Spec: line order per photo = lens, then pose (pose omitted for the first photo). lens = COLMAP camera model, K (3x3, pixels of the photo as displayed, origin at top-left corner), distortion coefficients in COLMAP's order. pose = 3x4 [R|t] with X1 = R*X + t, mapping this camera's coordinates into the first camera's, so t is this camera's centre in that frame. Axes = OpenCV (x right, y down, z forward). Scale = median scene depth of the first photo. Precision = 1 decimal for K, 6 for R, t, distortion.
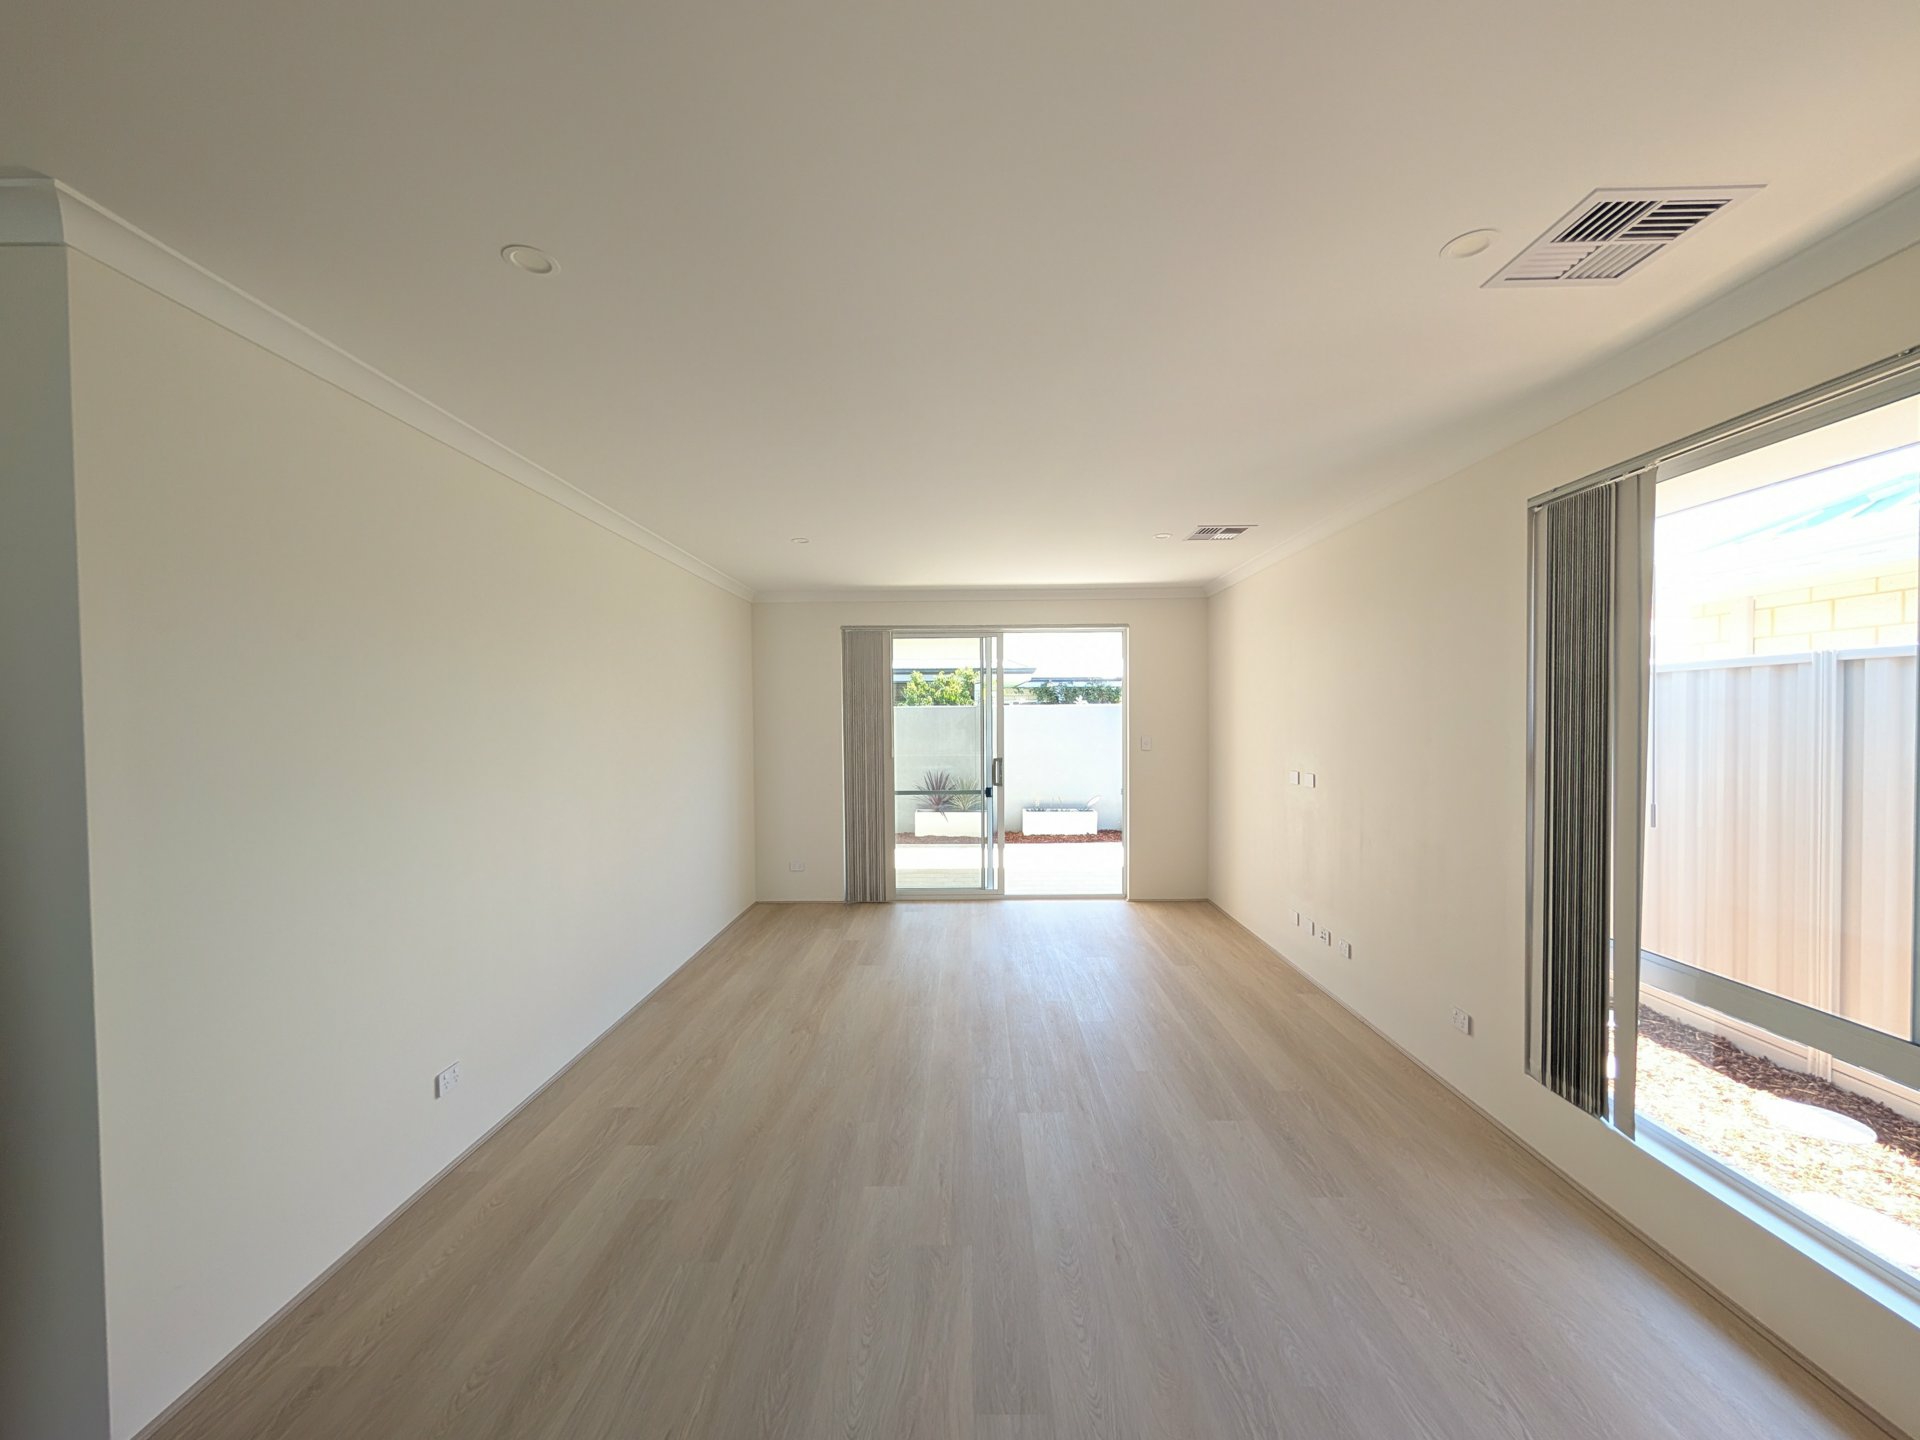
lens RADIAL K [[728.4, 0, 966.0], [0, 728.4, 720.3], [0, 0, 1]] dist [0.000982, -0.000101]
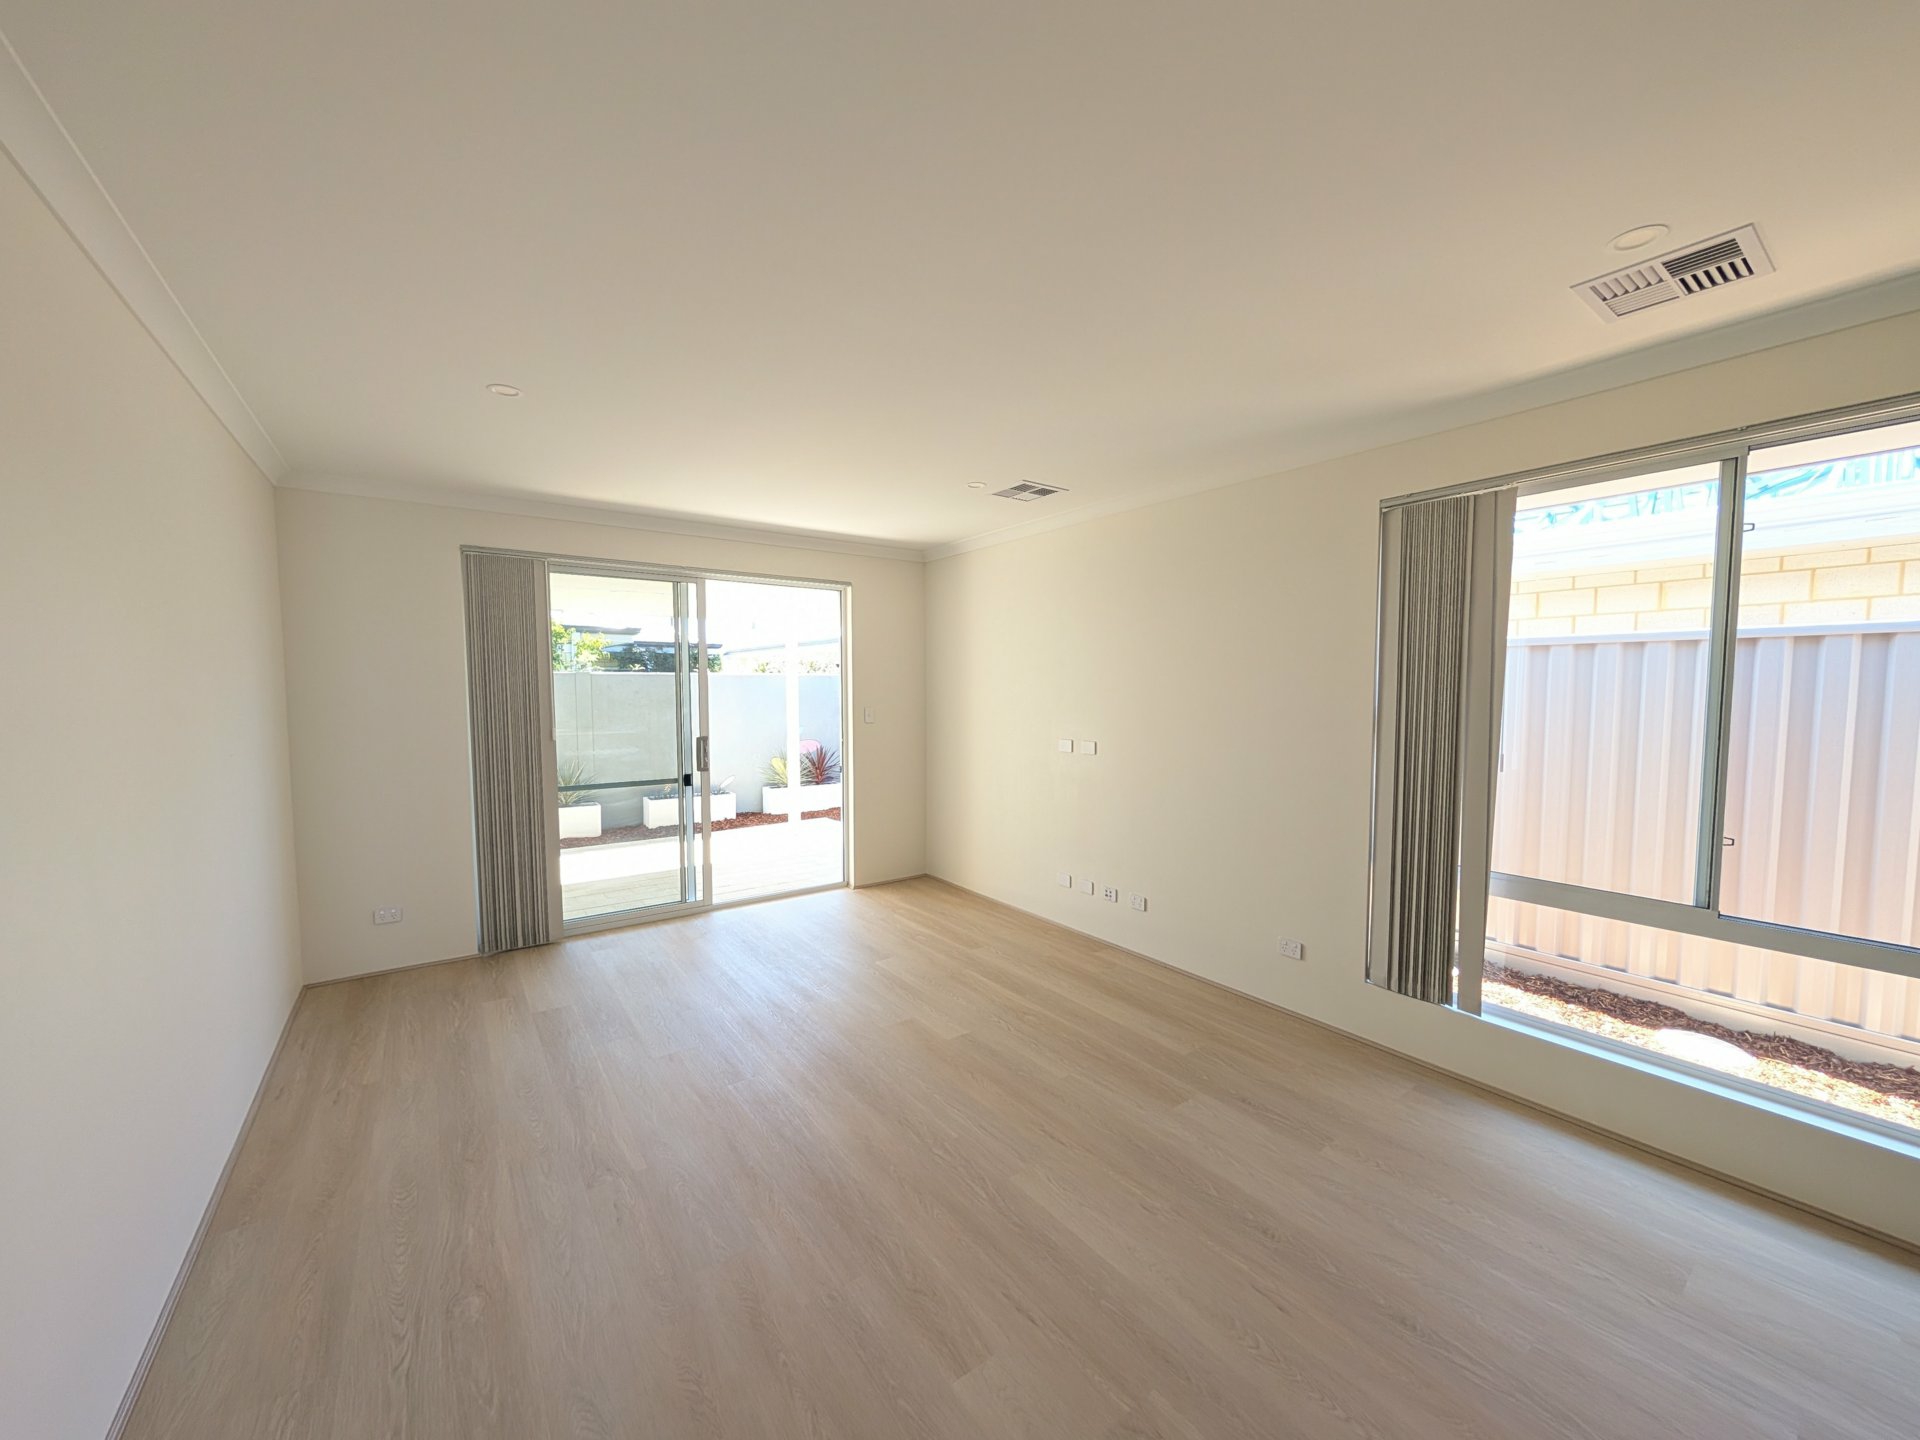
lens RADIAL K [[728.4, 0, 964.7], [0, 728.4, 723.9], [0, 0, 1]] dist [0.000982, -0.000101]
pose [[0.804187, -0.022412, 0.593953, -0.246790], [-0.002637, 0.999144, 0.041272, 0.005117], [-0.594370, -0.034756, 0.803440, 0.232693]]
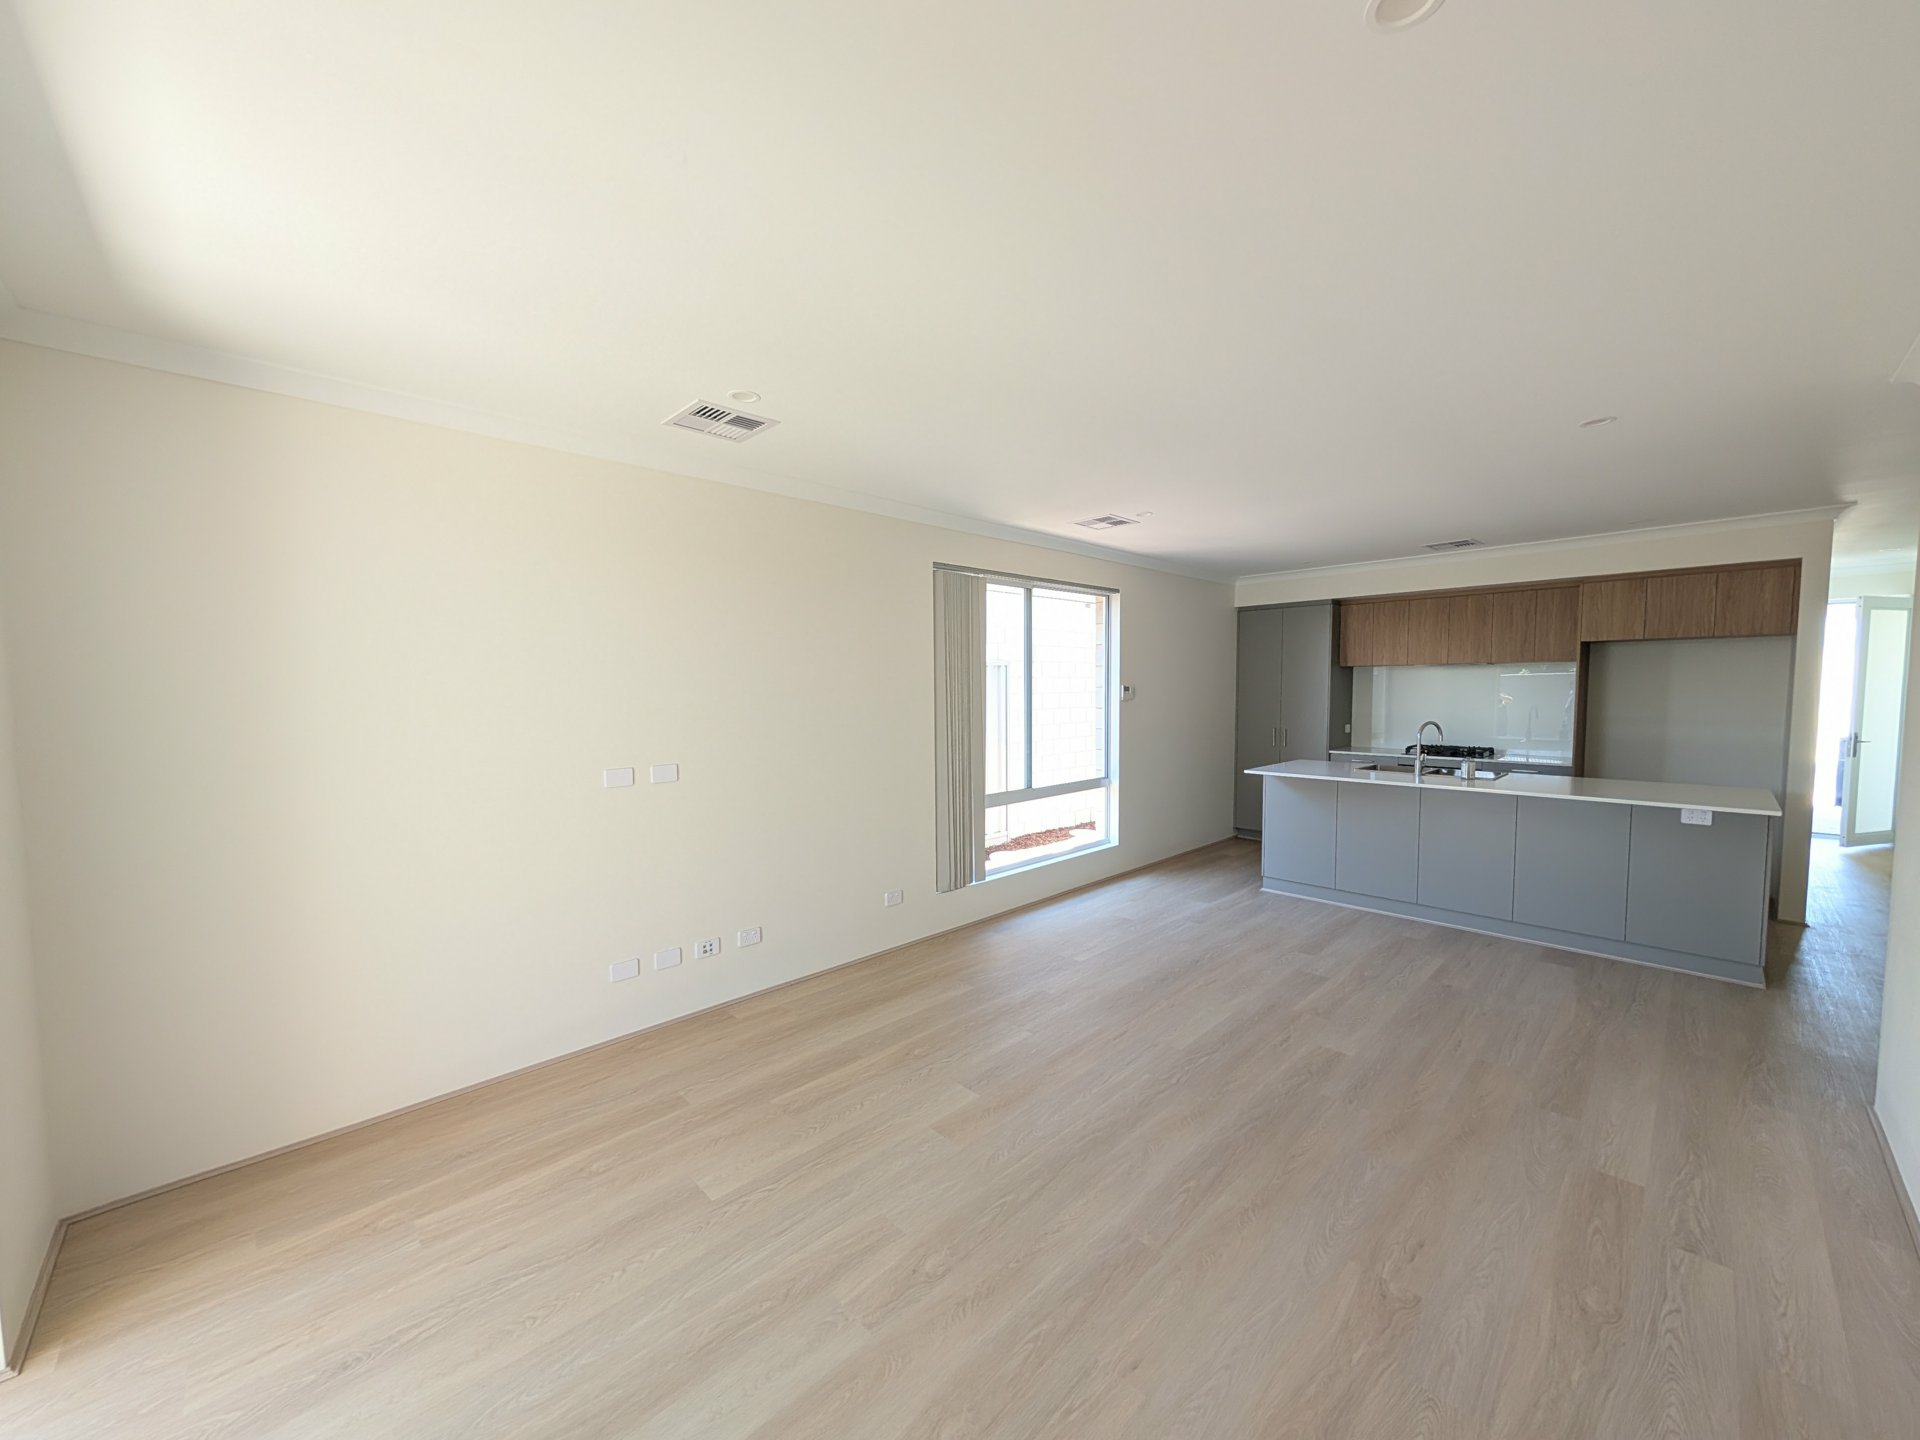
lens RADIAL K [[728.4, 0, 965.8], [0, 728.4, 735.3], [0, 0, 1]] dist [0.000982, -0.000101]
pose [[-0.705589, -0.032726, 0.707865, -0.262066], [0.017383, 0.997833, 0.063459, -0.002142], [-0.708408, 0.057080, -0.703491, 1.126875]]
